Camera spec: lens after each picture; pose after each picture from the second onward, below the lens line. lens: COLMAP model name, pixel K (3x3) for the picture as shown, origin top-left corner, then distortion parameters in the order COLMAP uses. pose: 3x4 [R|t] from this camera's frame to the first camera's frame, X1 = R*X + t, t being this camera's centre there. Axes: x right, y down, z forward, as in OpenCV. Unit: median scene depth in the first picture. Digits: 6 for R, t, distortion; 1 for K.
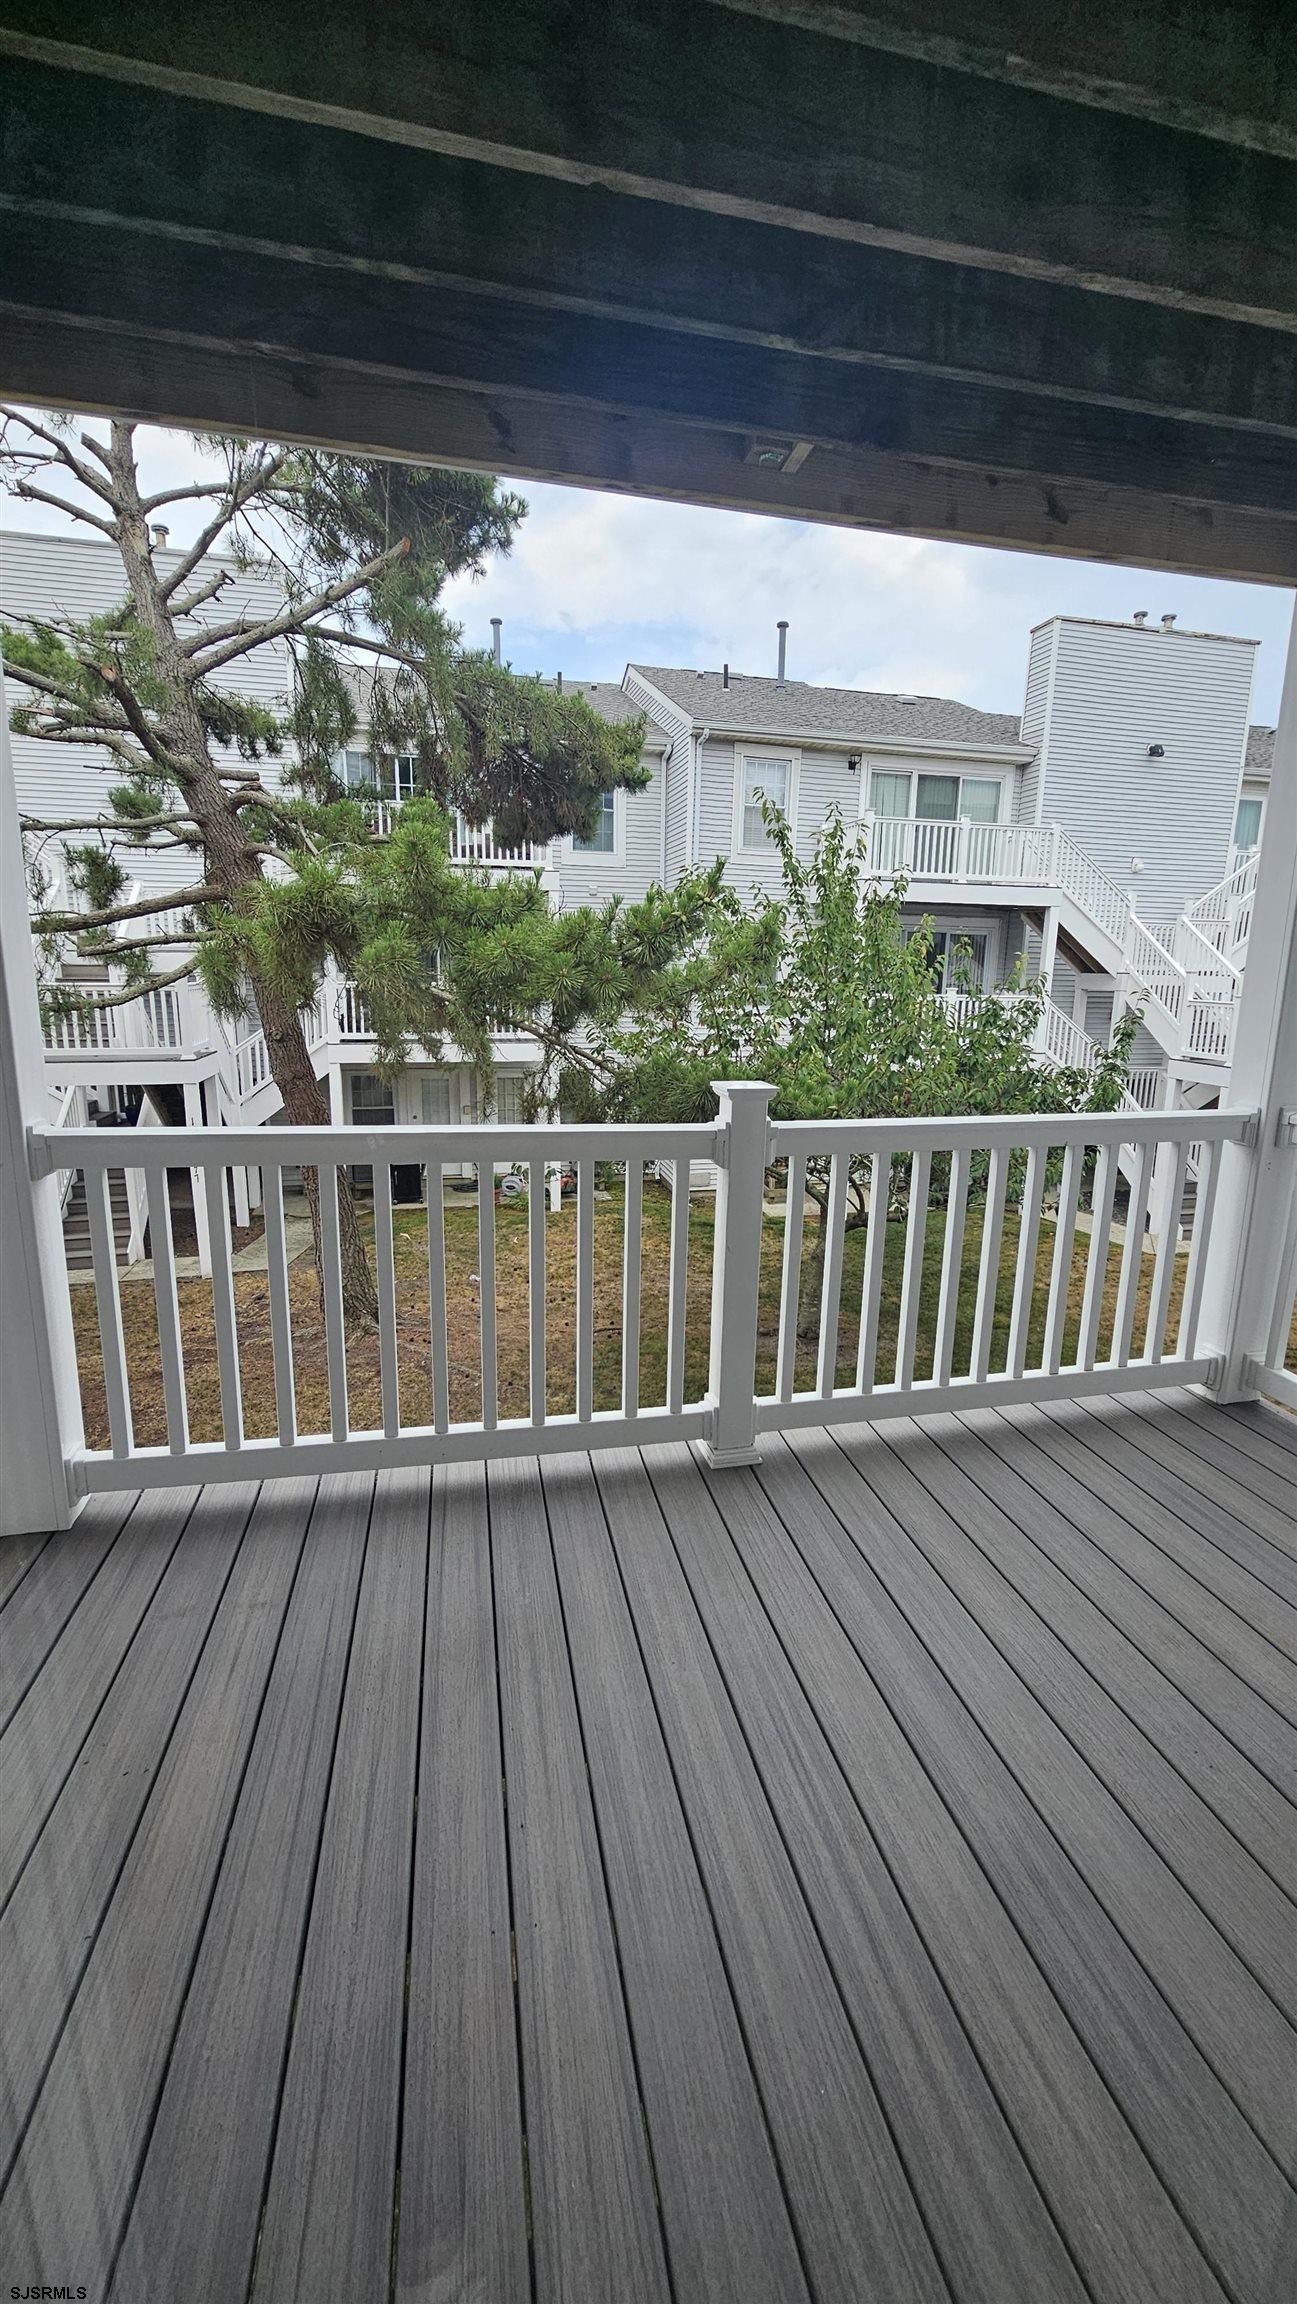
lens RADIAL K [[937.3, 0, 679.6], [0, 937.3, 1160.5], [0, 0, 1]] dist [-0.002243, -0.000075]
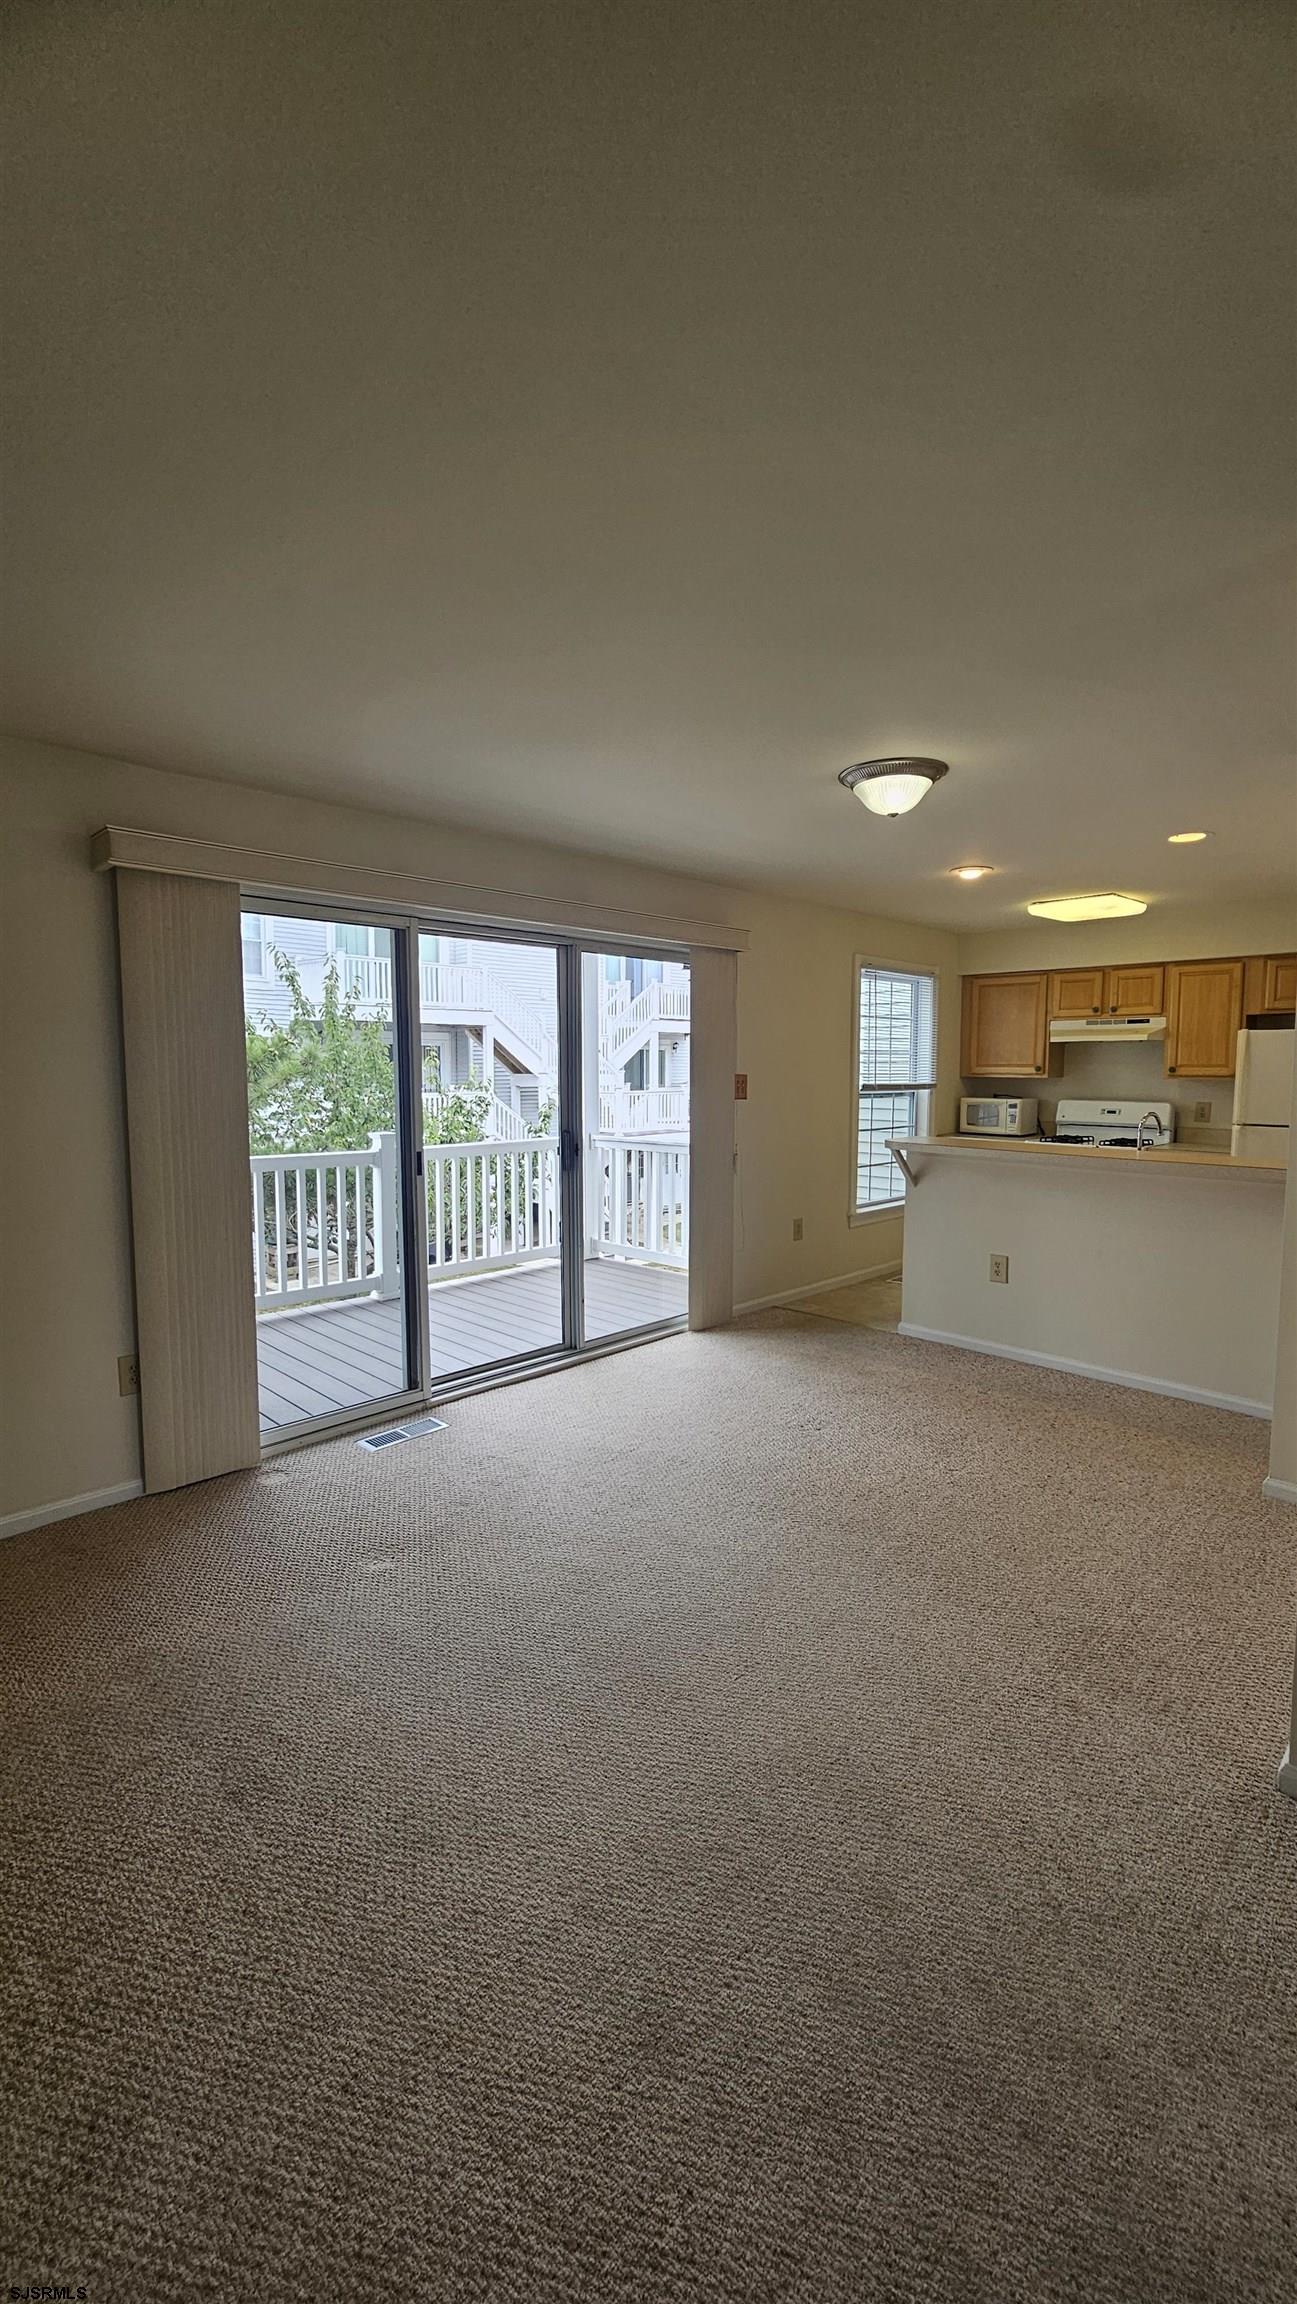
lens RADIAL K [[937.3, 0, 666.2], [0, 937.3, 1154.0], [0, 0, 1]] dist [-0.002243, -0.000075]
pose [[0.848931, -0.064014, 0.524613, -0.254372], [0.121581, 0.989669, -0.075981, 0.106541], [-0.514329, 0.128285, 0.847943, -0.615413]]
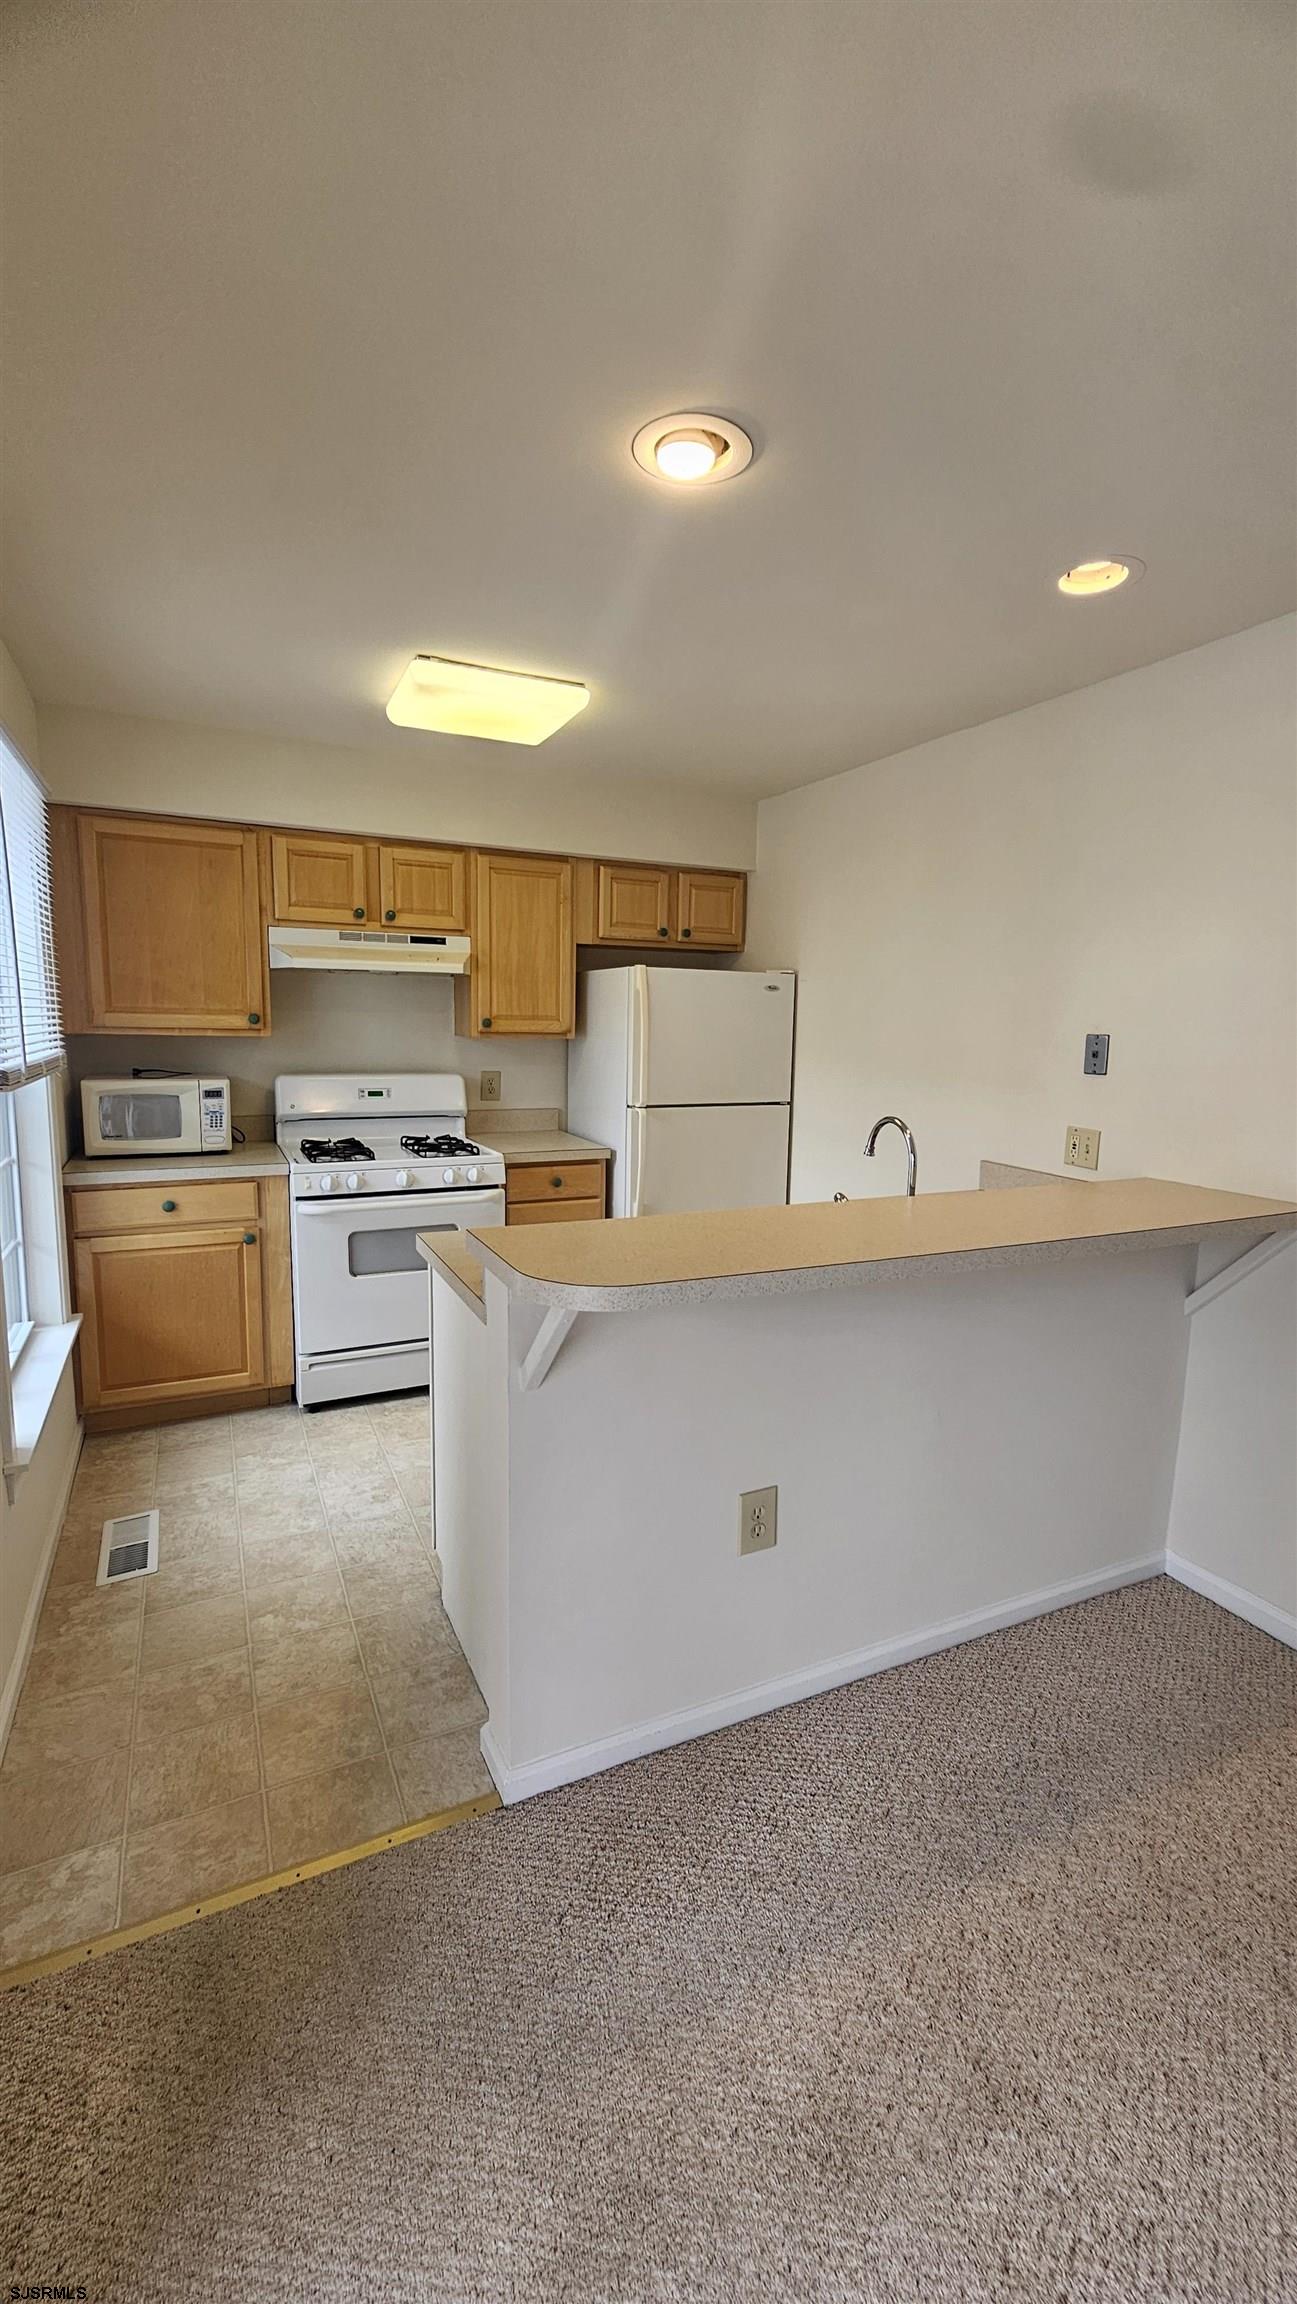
lens RADIAL K [[937.3, 0, 658.0], [0, 937.3, 1152.1], [0, 0, 1]] dist [-0.002243, -0.000075]
pose [[-0.208975, -0.161237, 0.964537, 0.112525], [0.180706, 0.962962, 0.200125, -0.022677], [-0.961080, 0.216119, -0.172098, -0.001133]]
